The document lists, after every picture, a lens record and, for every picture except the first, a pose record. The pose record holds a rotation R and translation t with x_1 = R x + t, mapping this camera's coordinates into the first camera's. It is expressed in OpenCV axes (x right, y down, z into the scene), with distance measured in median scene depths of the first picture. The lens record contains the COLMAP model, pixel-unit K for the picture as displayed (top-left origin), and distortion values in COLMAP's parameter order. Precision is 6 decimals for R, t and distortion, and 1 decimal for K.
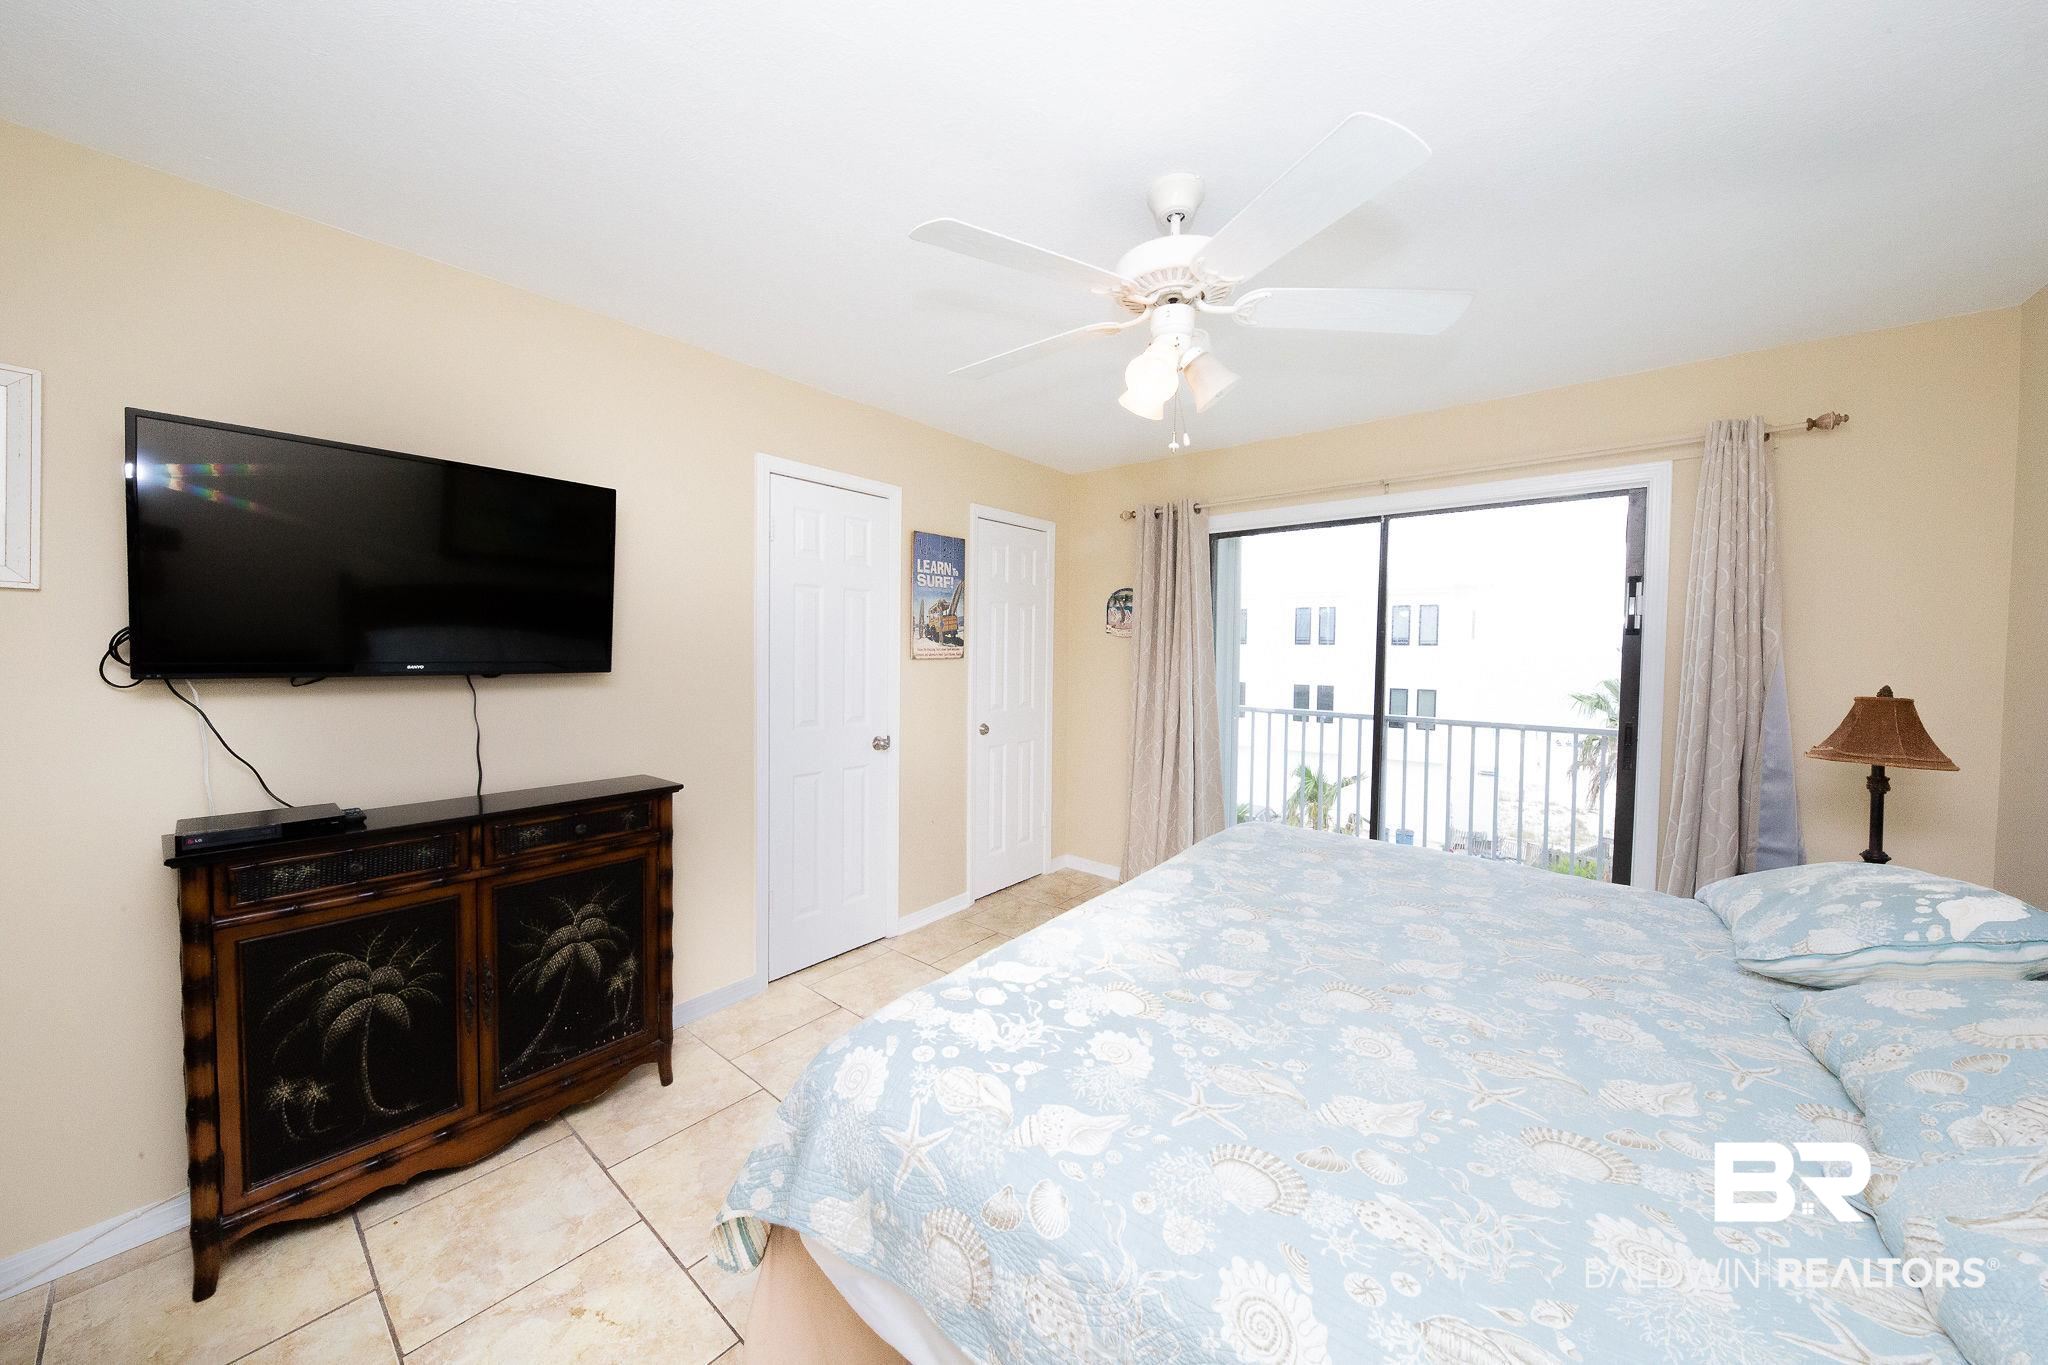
lens RADIAL K [[701.4, 0, 1014.4], [0, 701.4, 669.7], [0, 0, 1]] dist [0.009889, -0.006017]
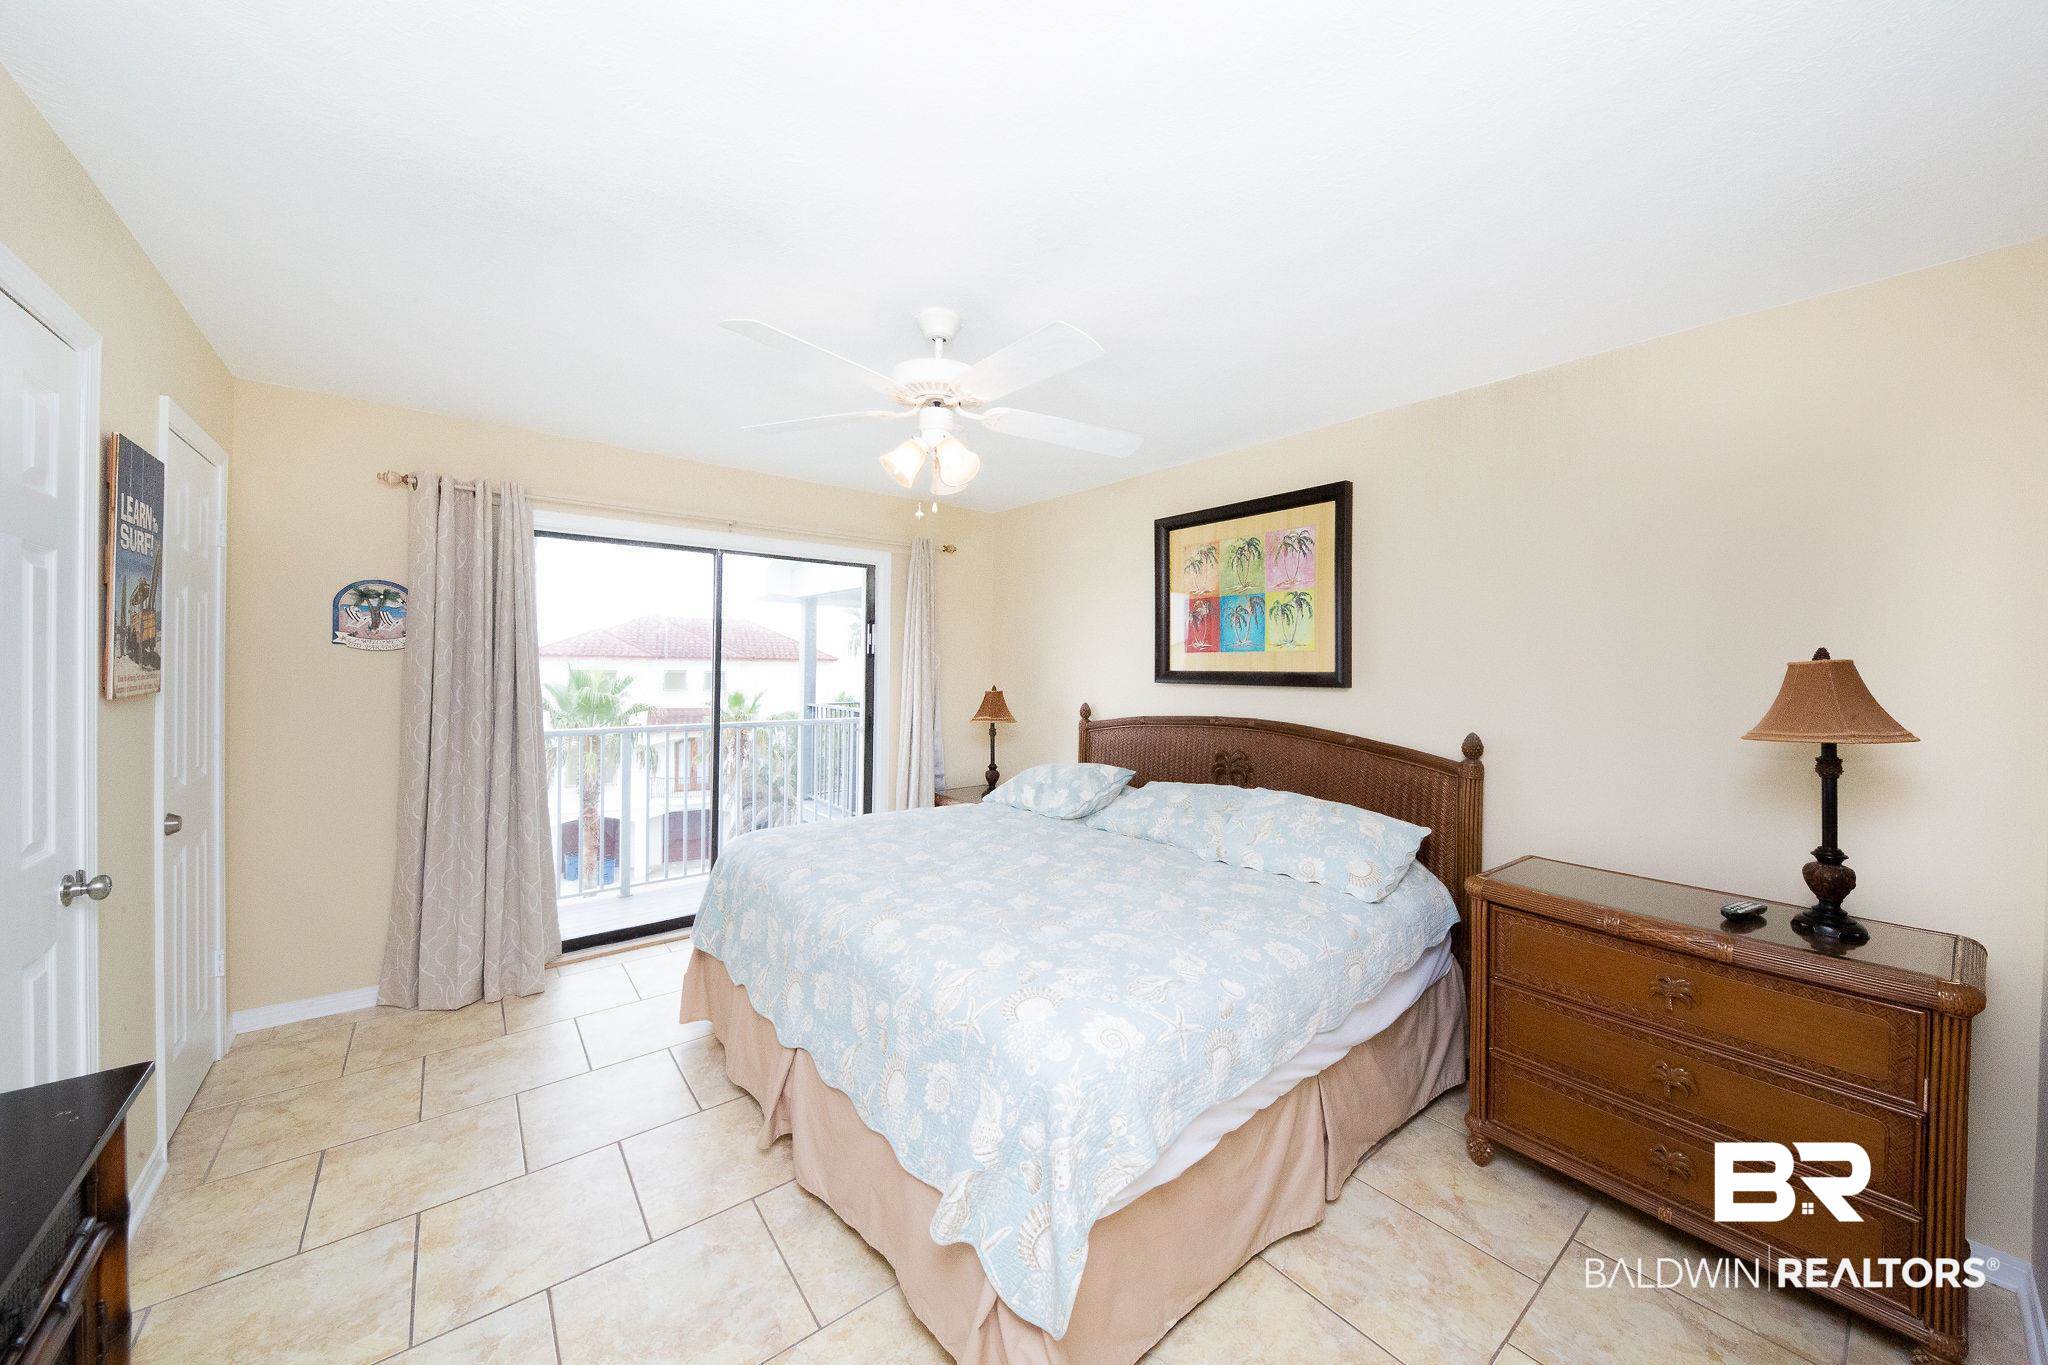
lens RADIAL K [[701.4, 0, 1014.4], [0, 701.4, 669.7], [0, 0, 1]] dist [0.009889, -0.006017]
pose [[0.205184, -0.016096, 0.978591, -0.516996], [0.020292, 0.999720, 0.012188, -0.030918], [-0.978513, 0.017357, 0.205454, 0.320946]]
